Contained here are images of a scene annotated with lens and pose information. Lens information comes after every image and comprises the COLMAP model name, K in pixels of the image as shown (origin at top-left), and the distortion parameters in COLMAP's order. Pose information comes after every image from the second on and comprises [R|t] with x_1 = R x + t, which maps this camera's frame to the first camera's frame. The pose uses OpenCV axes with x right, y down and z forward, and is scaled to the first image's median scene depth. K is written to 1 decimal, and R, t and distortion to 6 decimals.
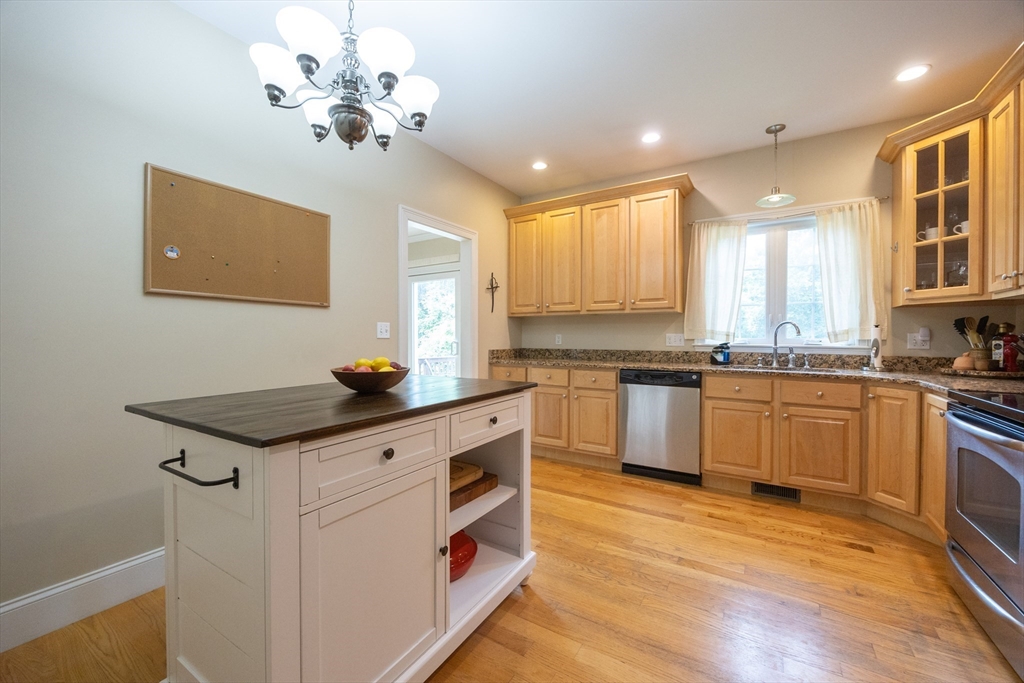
lens RADIAL K [[396.9, 0, 527.1], [0, 396.9, 337.7], [0, 0, 1]] dist [-0.009186, 0.000534]
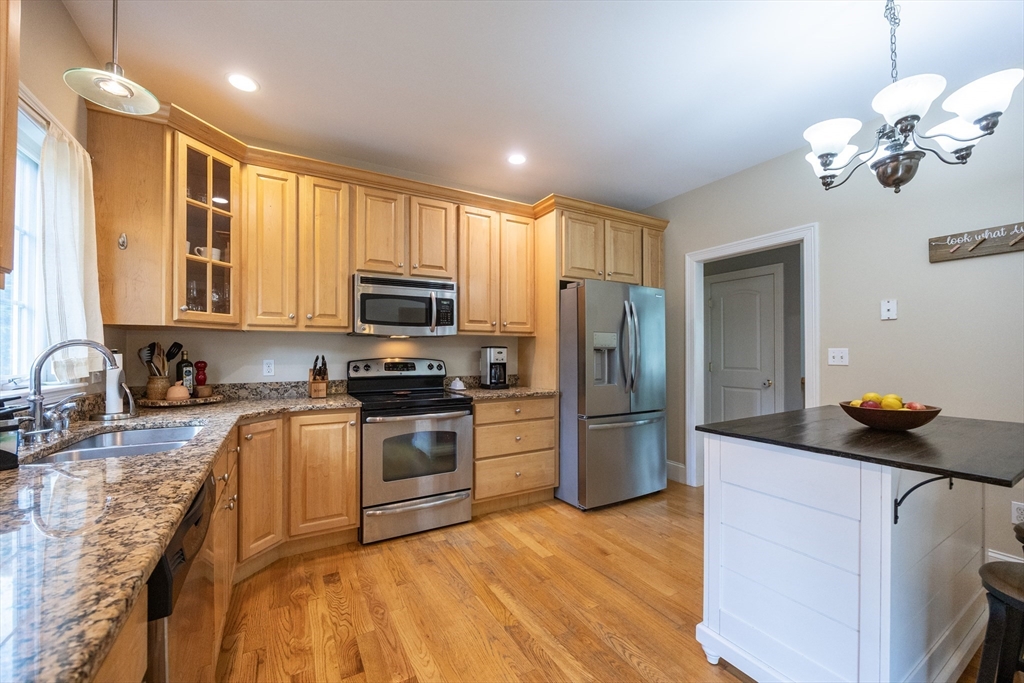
lens RADIAL K [[396.9, 0, 518.2], [0, 396.9, 349.1], [0, 0, 1]] dist [-0.009186, 0.000534]
pose [[-0.868998, -0.000285, 0.494816, -0.035911], [-0.000345, 1.000000, -0.000030, -0.029993], [-0.494816, -0.000197, -0.868998, 1.081325]]
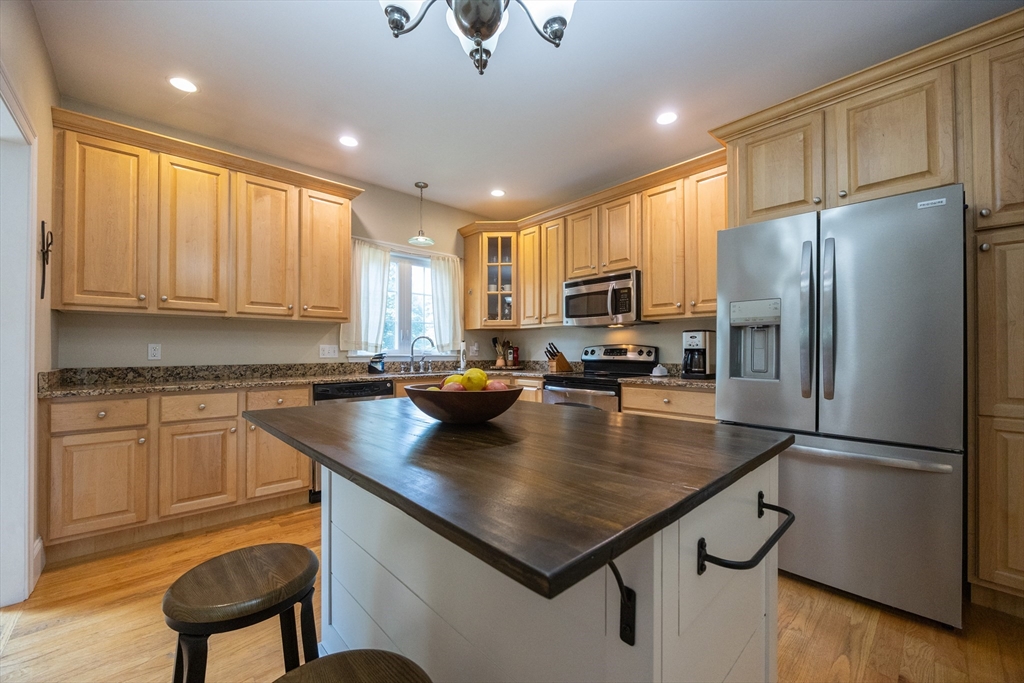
lens RADIAL K [[396.9, 0, 503.3], [0, 396.9, 345.3], [0, 0, 1]] dist [-0.009186, 0.000534]
pose [[0.298193, 0.012134, 0.954428, -0.468491], [0.006648, 0.999869, -0.014788, 0.008904], [-0.954482, 0.010755, 0.298073, 0.342169]]
